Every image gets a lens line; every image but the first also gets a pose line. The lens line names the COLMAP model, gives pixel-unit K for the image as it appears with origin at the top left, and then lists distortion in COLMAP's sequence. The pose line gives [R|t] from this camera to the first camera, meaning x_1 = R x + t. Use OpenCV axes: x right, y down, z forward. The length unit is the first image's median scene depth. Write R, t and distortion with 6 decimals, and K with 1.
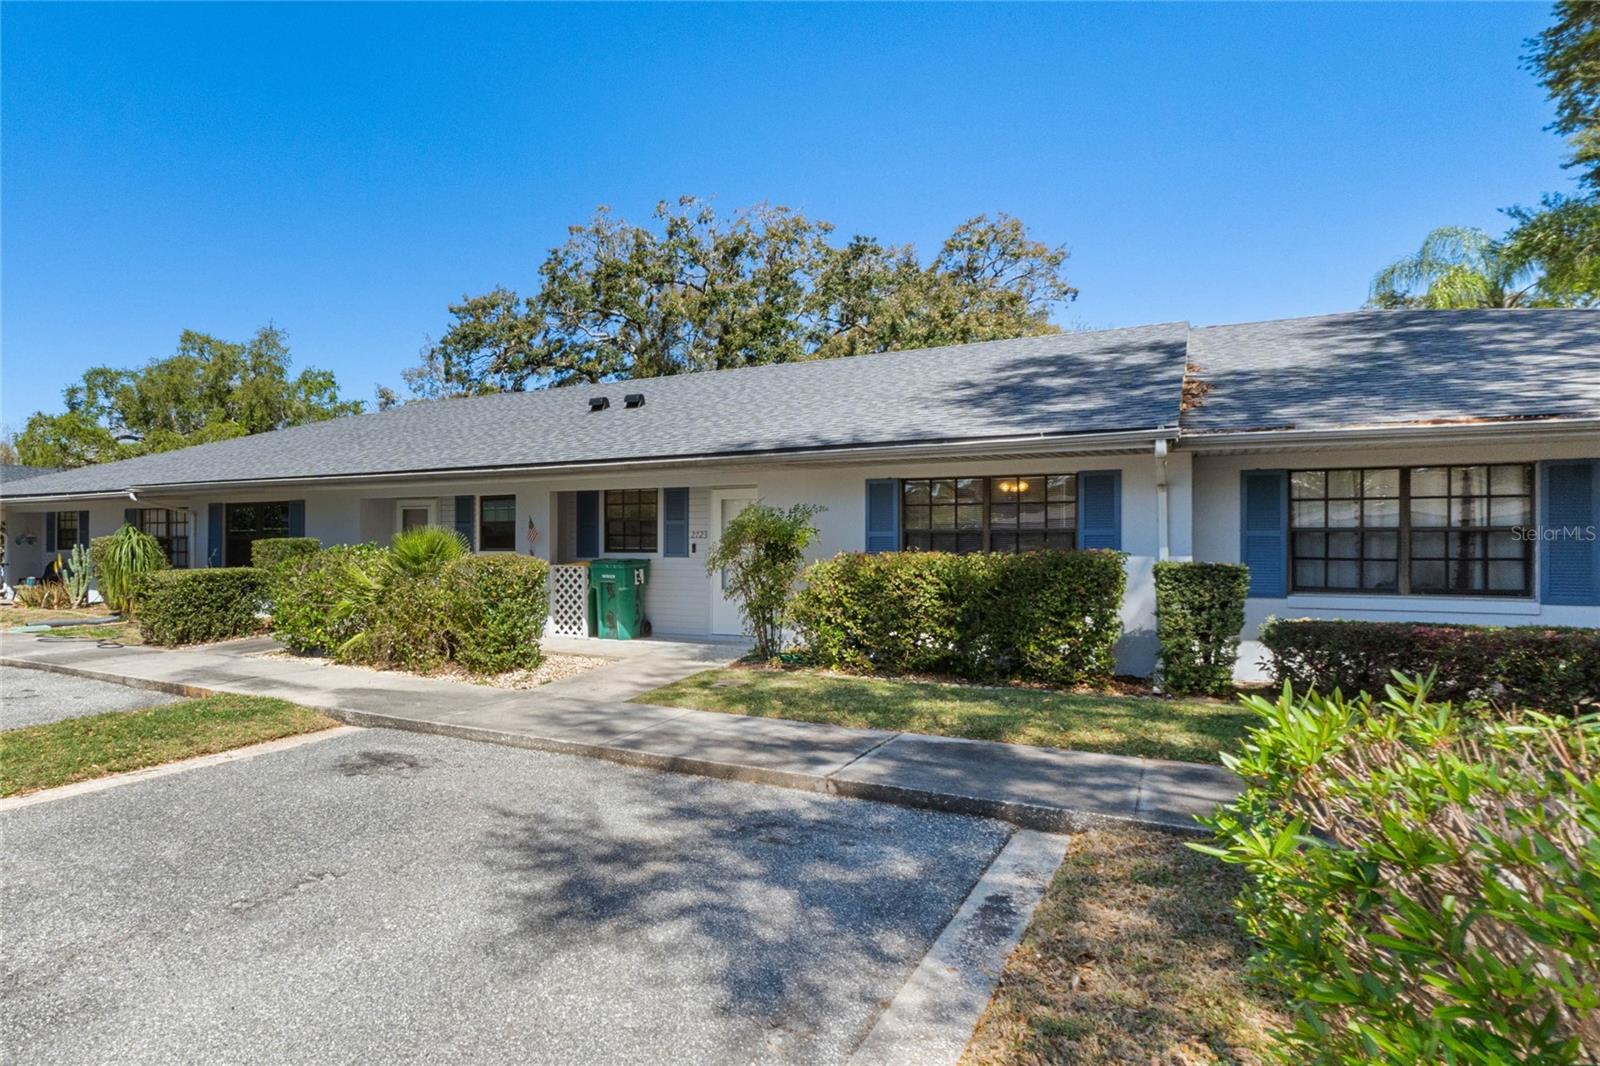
lens RADIAL K [[1042.5, 0, 799.8], [0, 1042.5, 556.5], [0, 0, 1]] dist [-0.005524, -0.001400]
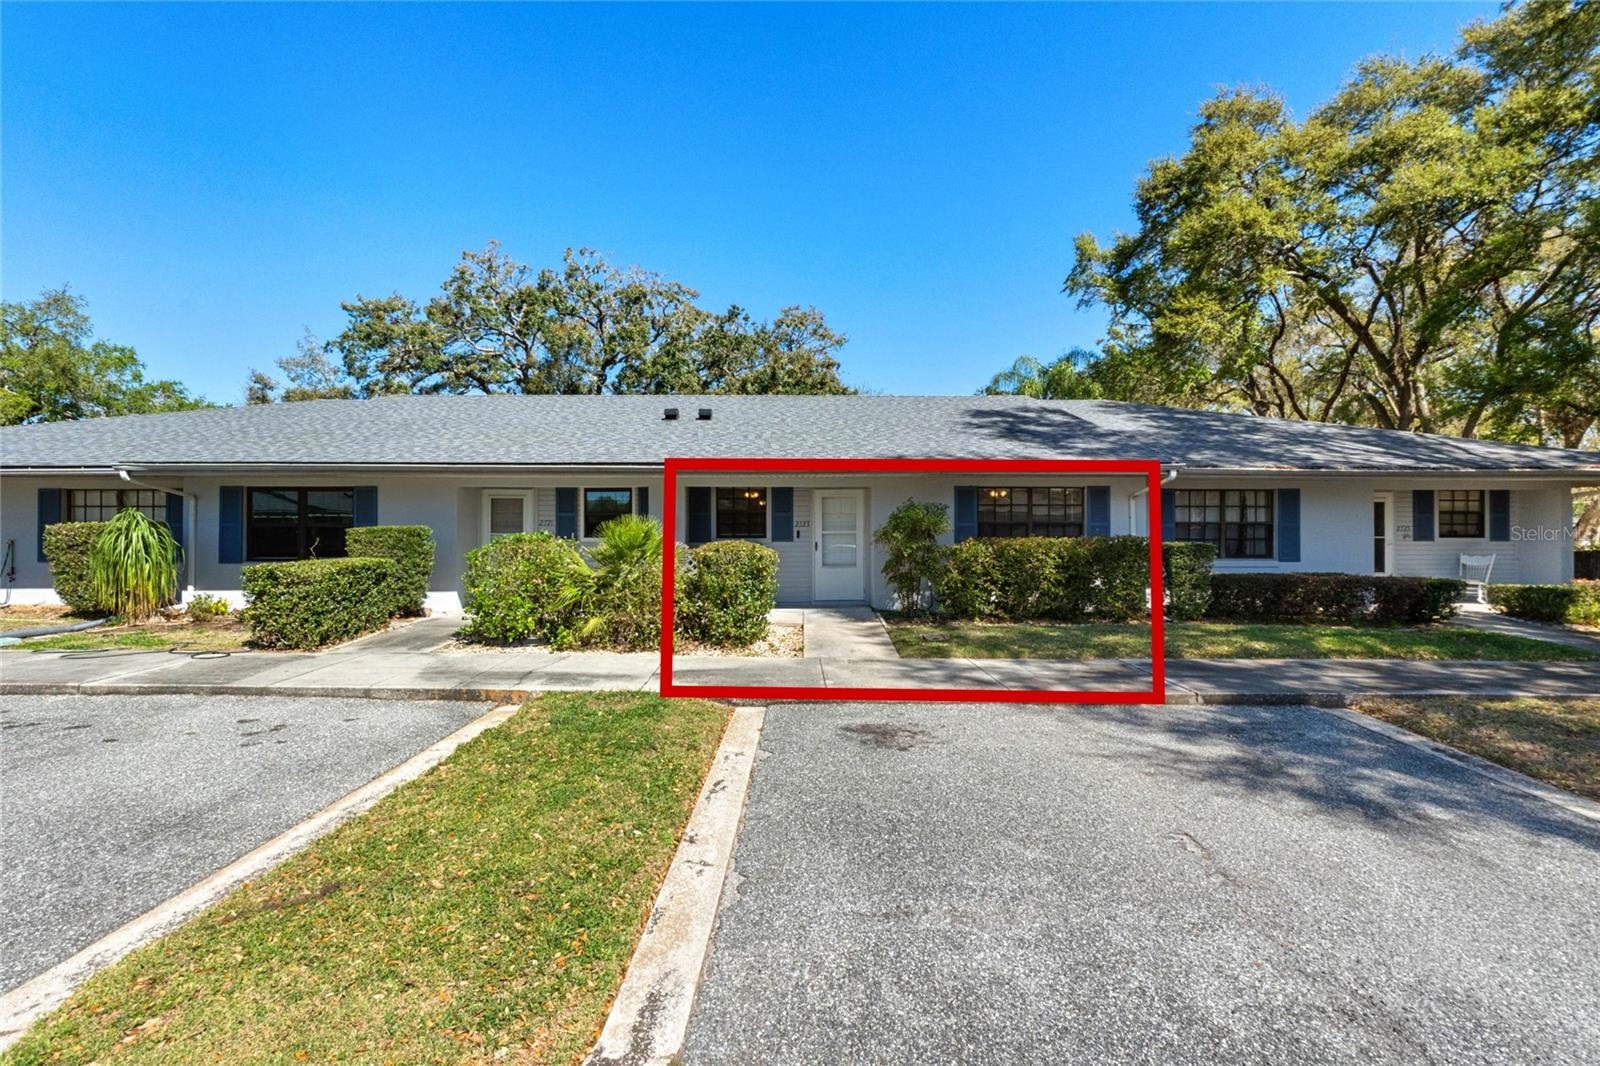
lens RADIAL K [[695.1, 0, 800.0], [0, 695.1, 533.0], [0, 0, 1]] dist [-0.003455, -0.000549]
pose [[0.843273, -0.004432, 0.537467, -0.560790], [0.004941, 0.999988, 0.000493, -0.010236], [-0.537463, 0.002240, 0.843284, 0.274870]]
